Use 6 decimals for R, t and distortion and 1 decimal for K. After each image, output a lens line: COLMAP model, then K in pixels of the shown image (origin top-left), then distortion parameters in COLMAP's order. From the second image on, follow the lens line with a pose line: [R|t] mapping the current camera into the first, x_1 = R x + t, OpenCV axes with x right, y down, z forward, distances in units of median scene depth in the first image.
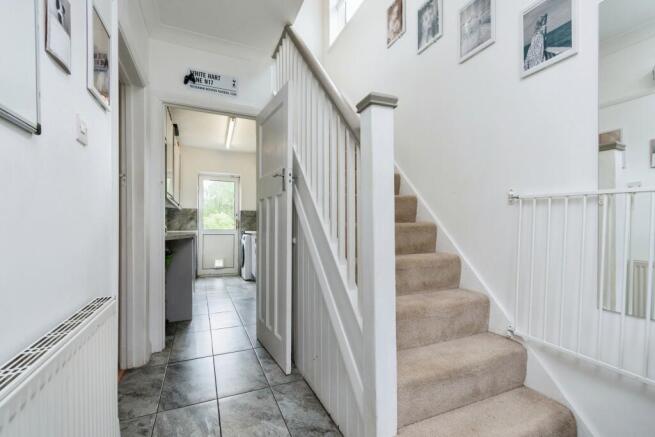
lens RADIAL K [[292.6, 0, 325.8], [0, 292.6, 223.7], [0, 0, 1]] dist [-0.000119, -0.000280]
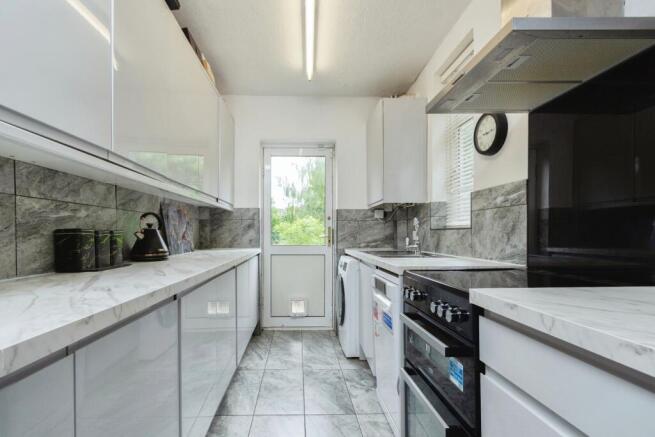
lens RADIAL K [[292.6, 0, 305.0], [0, 292.6, 230.4], [0, 0, 1]] dist [-0.000119, -0.000280]
pose [[0.925474, -0.005474, -0.378772, -0.151477], [0.007227, 0.999969, 0.003207, -0.009872], [0.378742, -0.005706, 0.925485, 0.516102]]
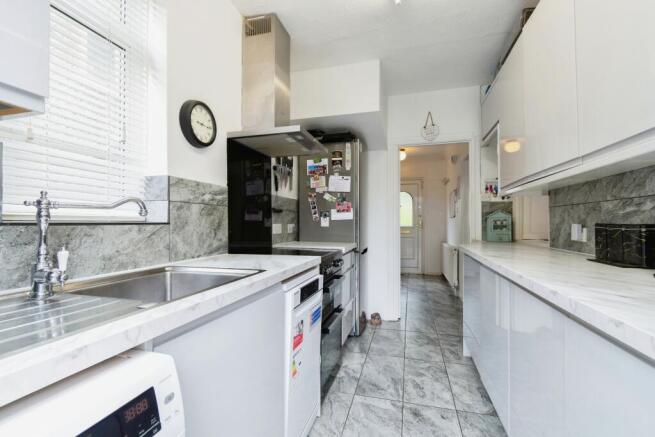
lens RADIAL K [[292.6, 0, 329.8], [0, 292.6, 223.9], [0, 0, 1]] dist [-0.000119, -0.000280]
pose [[-0.783456, 0.003122, 0.621440, -0.490528], [-0.003241, 0.999953, -0.009109, -0.006645], [-0.621439, -0.009150, -0.783409, 1.293476]]
